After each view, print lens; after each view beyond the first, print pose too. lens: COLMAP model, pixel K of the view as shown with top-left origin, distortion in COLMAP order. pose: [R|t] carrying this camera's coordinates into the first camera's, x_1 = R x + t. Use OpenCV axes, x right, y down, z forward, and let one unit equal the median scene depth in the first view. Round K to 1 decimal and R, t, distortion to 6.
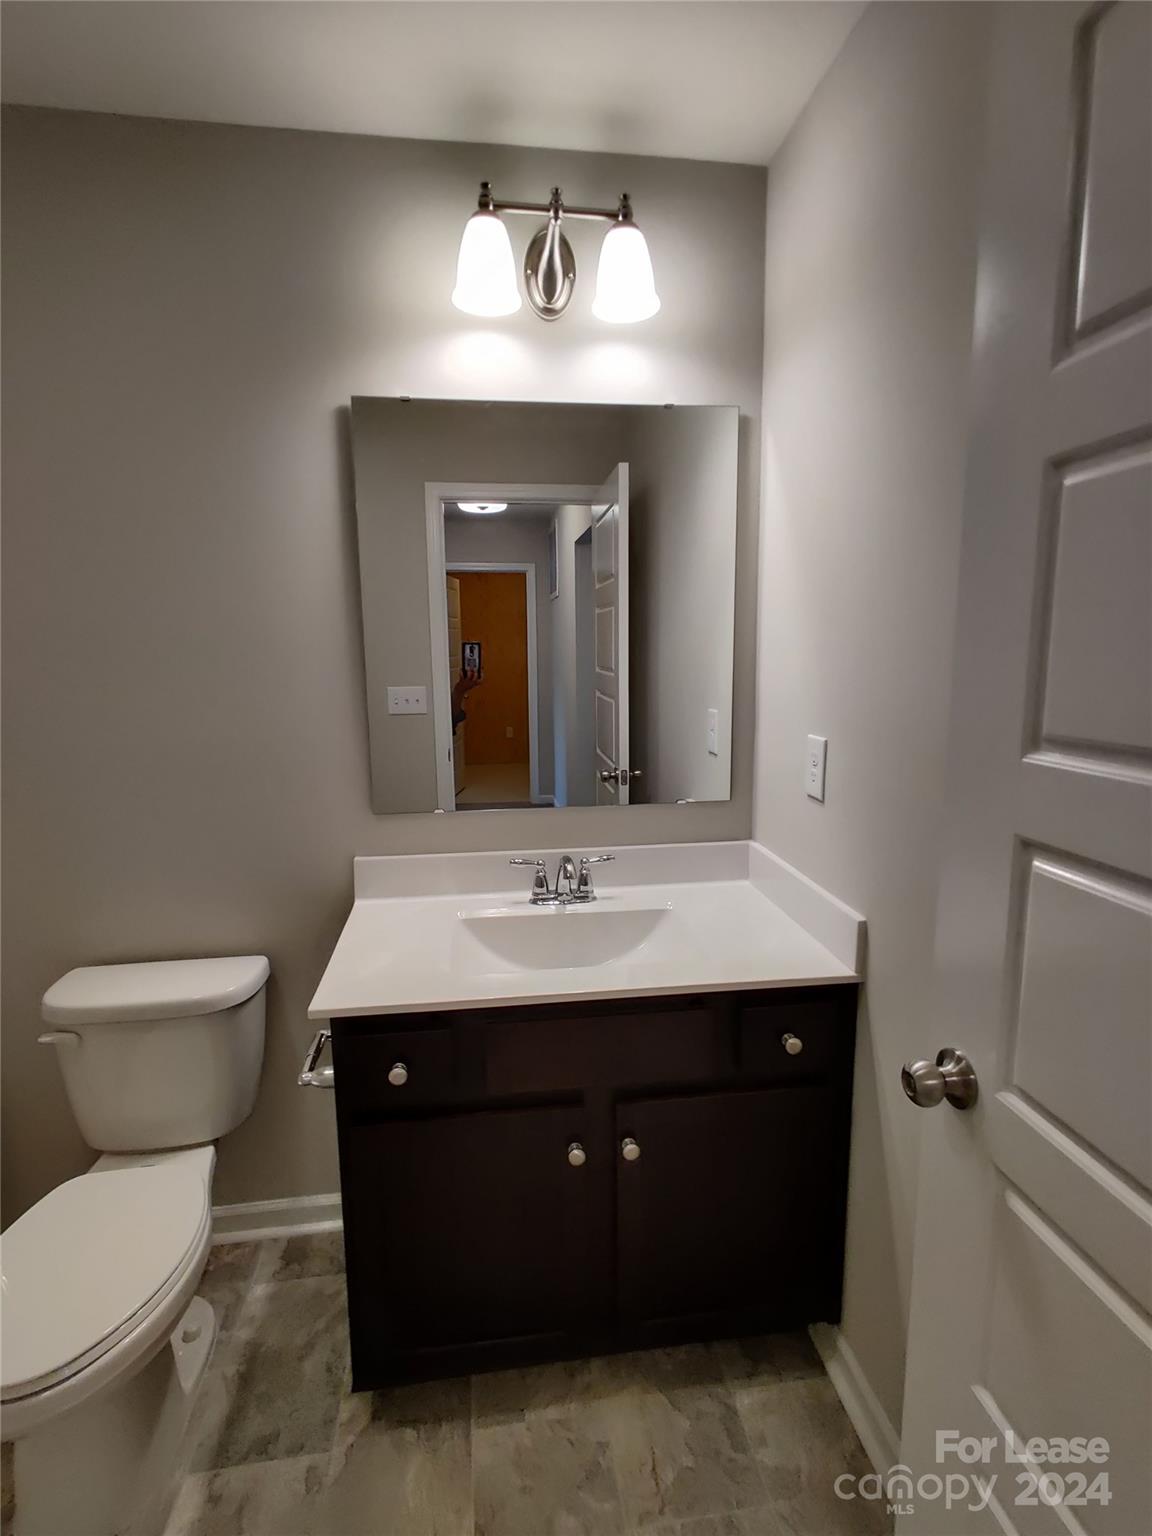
lens RADIAL K [[770.4, 0, 574.2], [0, 770.4, 766.8], [0, 0, 1]] dist [-0.003391, -0.001825]
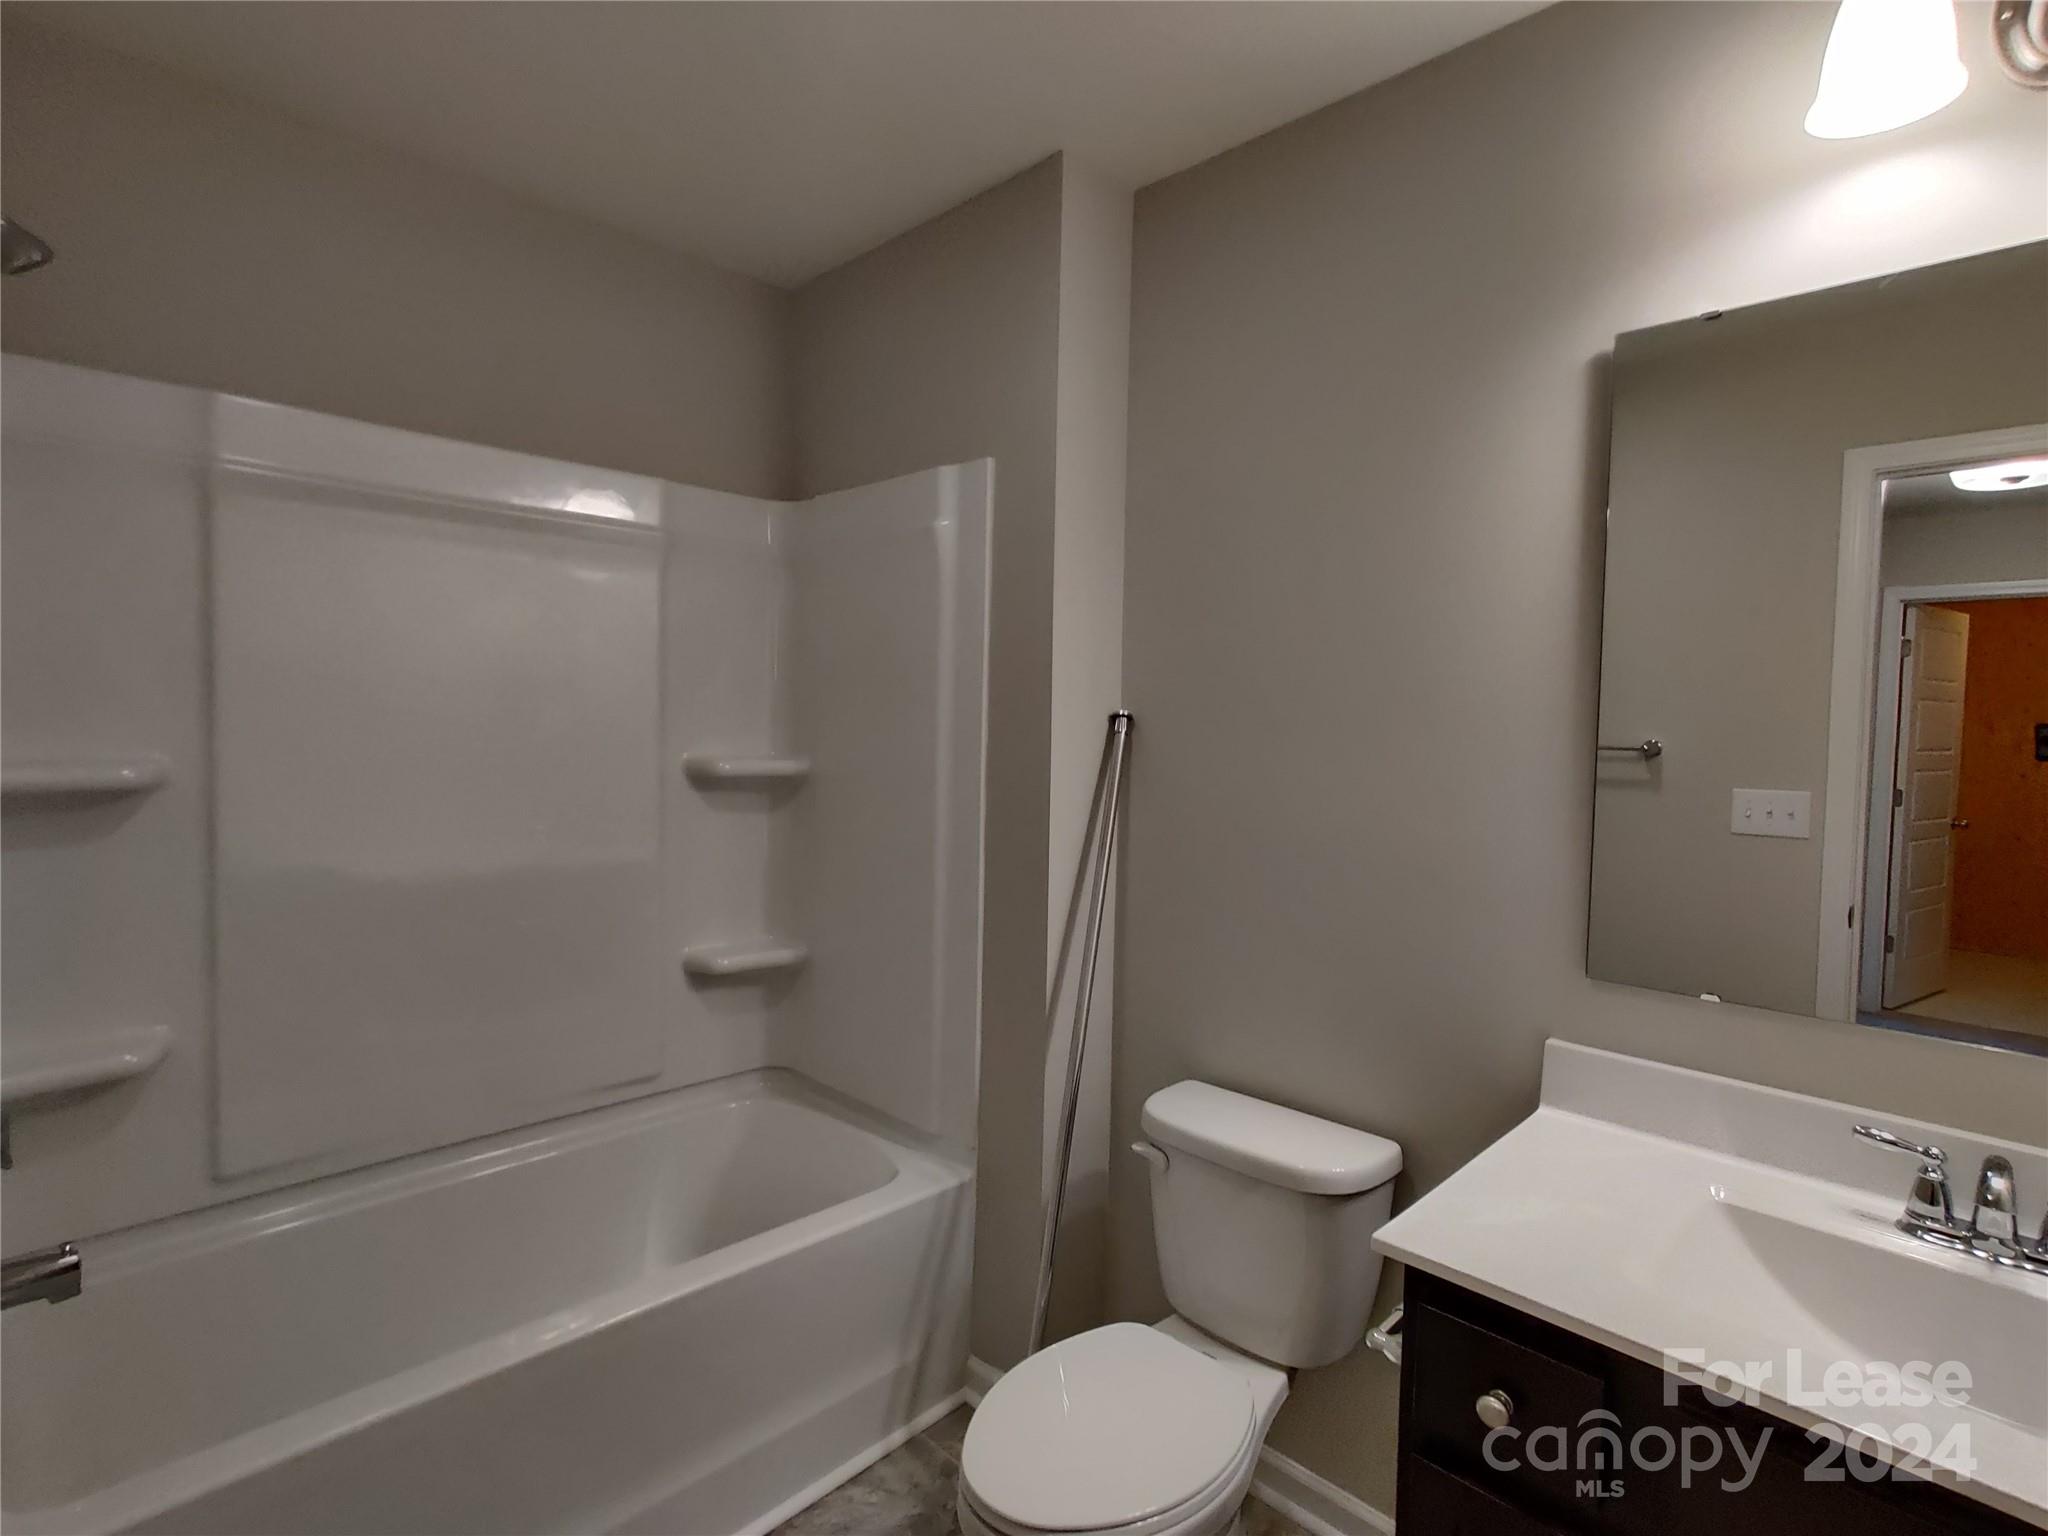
lens RADIAL K [[1027.2, 0, 1020.9], [0, 1027.2, 767.1], [0, 0, 1]] dist [-0.003391, -0.001825]
pose [[0.599035, 0.061189, -0.798381, 0.118374], [-0.152109, 0.987616, -0.038438, -0.005545], [0.786142, 0.144467, 0.600924, 0.117905]]
